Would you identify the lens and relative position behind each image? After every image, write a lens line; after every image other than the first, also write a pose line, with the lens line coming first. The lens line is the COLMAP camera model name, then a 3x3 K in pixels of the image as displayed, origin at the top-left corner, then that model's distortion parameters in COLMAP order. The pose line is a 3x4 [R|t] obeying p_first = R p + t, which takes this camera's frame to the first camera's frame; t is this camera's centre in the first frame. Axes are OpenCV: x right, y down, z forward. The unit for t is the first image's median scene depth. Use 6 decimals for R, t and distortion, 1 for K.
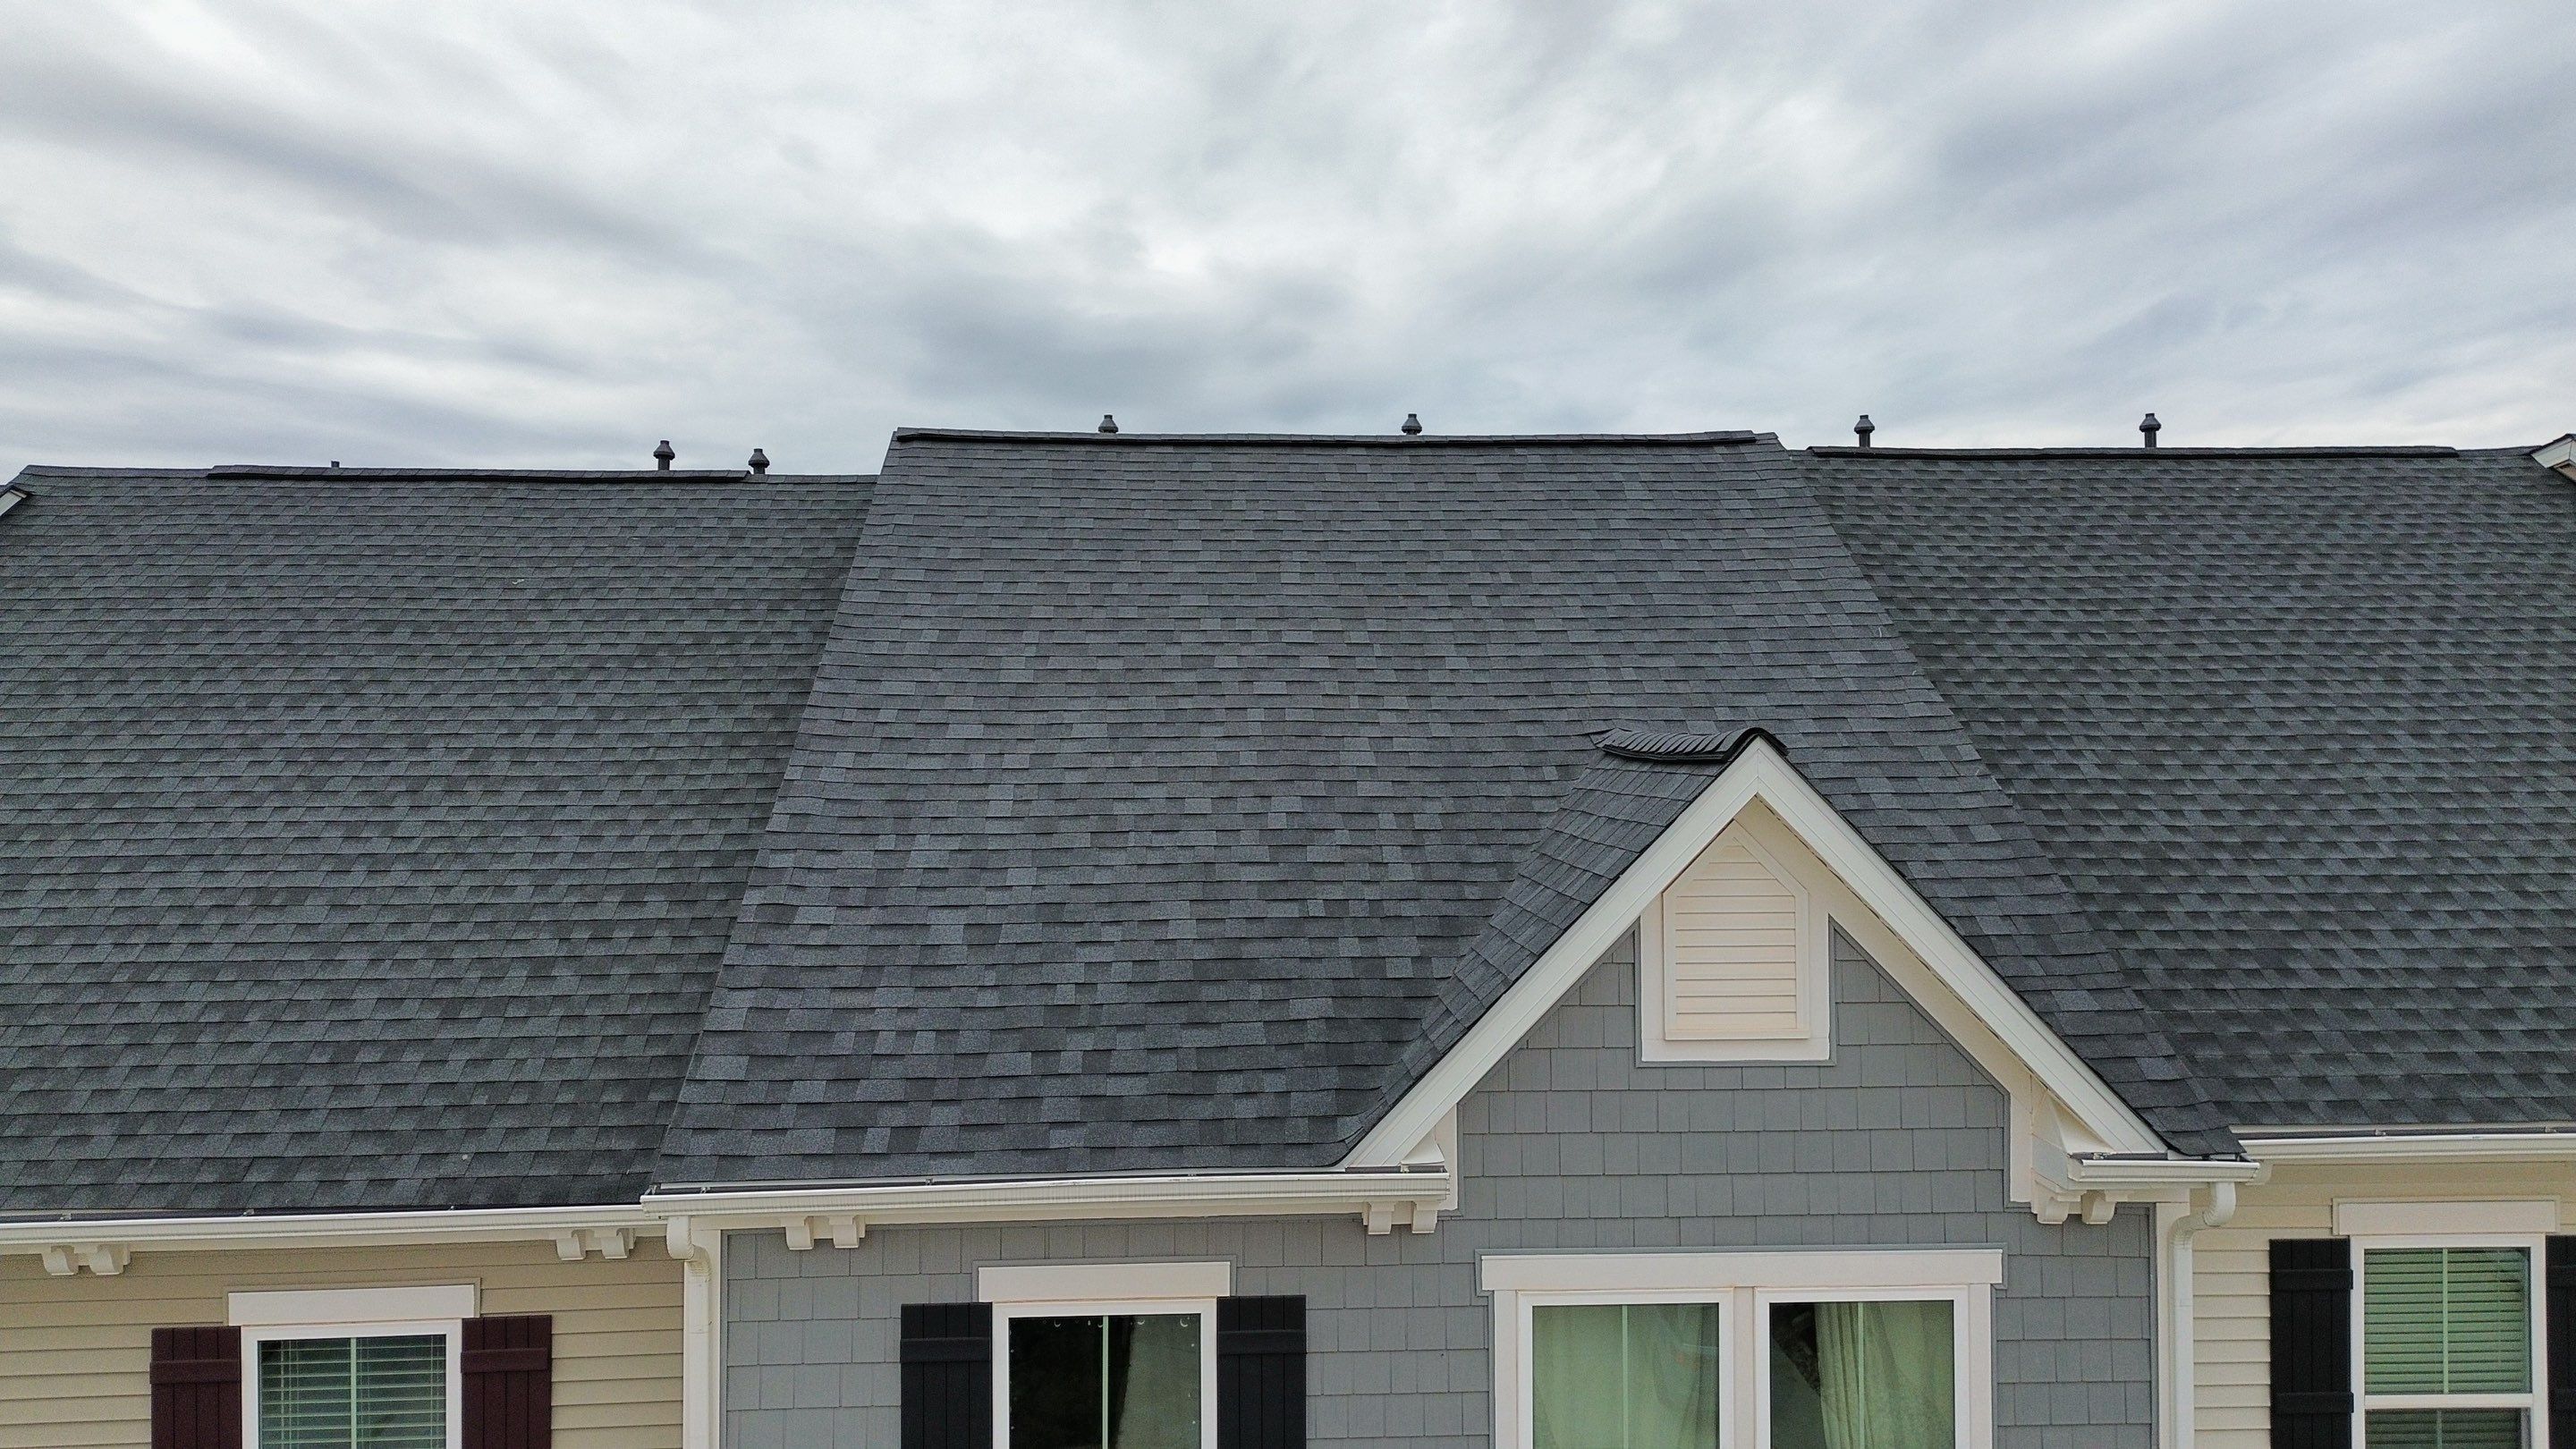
lens RADIAL K [[1804.9, 0, 1302.8], [0, 1804.9, 733.5], [0, 0, 1]] dist [0.067631, -0.061875]
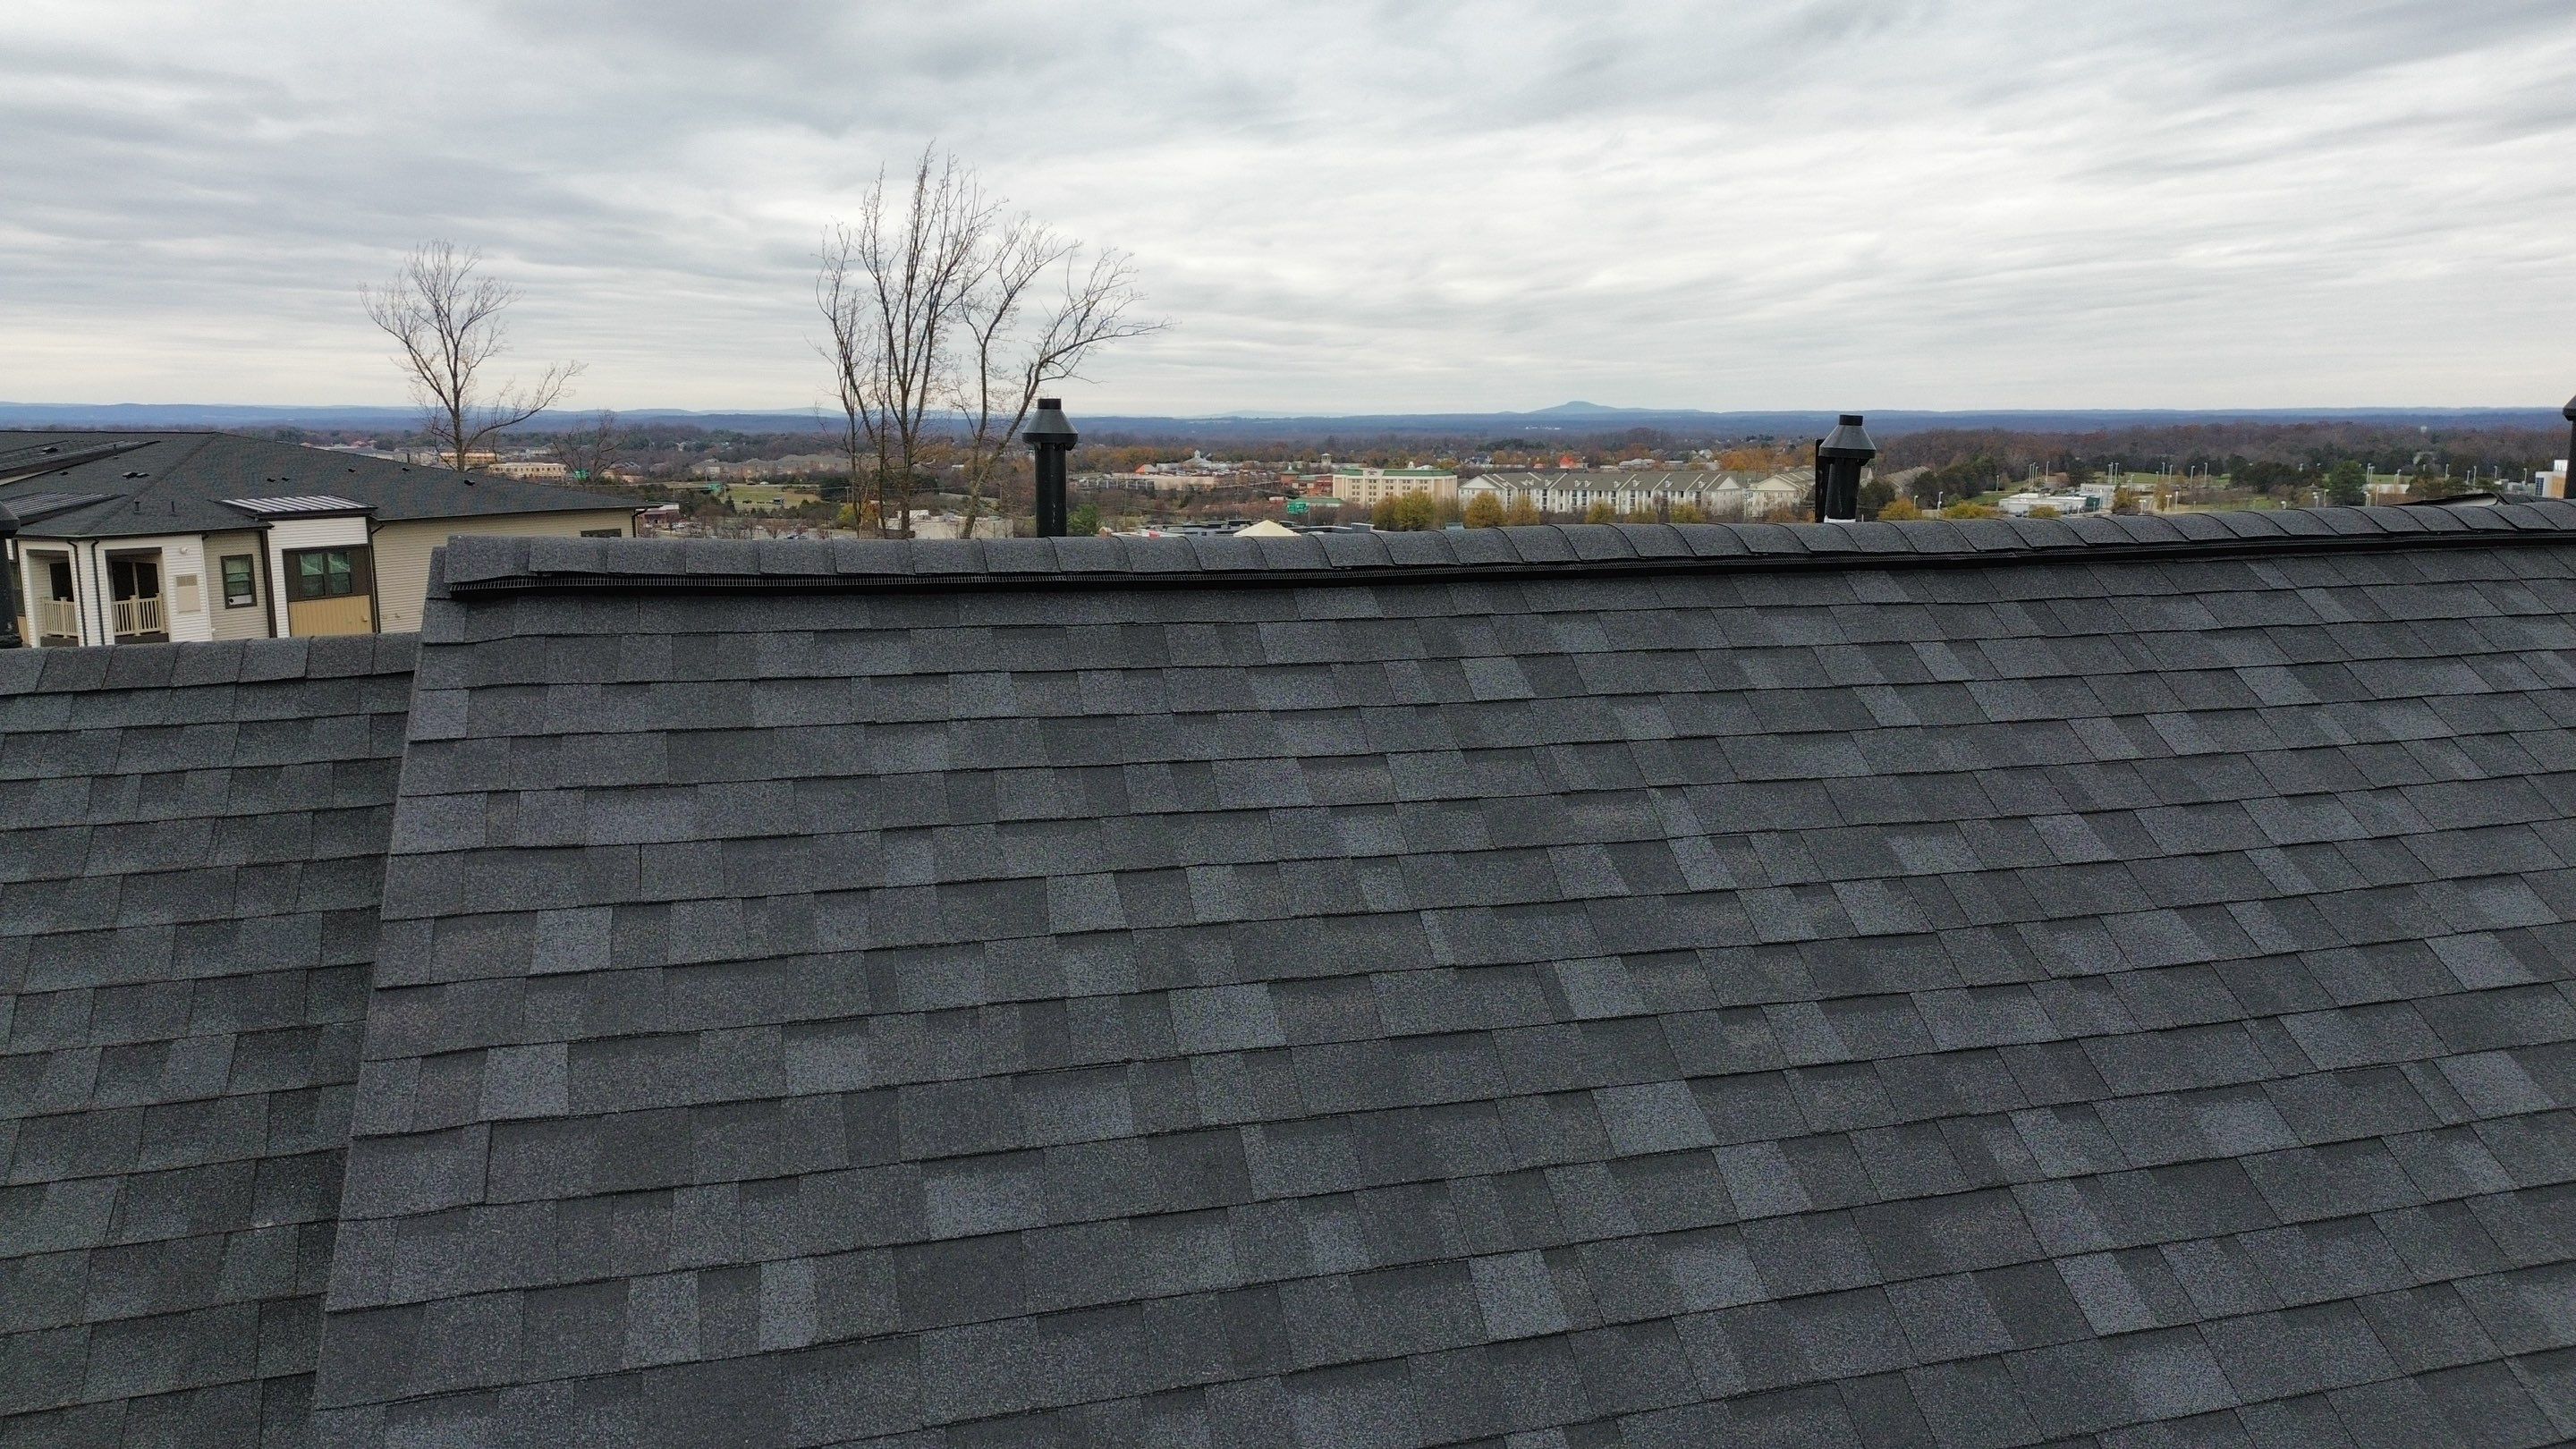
lens RADIAL K [[1804.9, 0, 1281.6], [0, 1804.9, 705.1], [0, 0, 1]] dist [0.067631, -0.061875]
pose [[0.974501, -0.031120, 0.222216, -0.221213], [-0.004795, 0.987221, 0.159283, -0.262235], [-0.224333, -0.156287, 0.961899, 0.952538]]
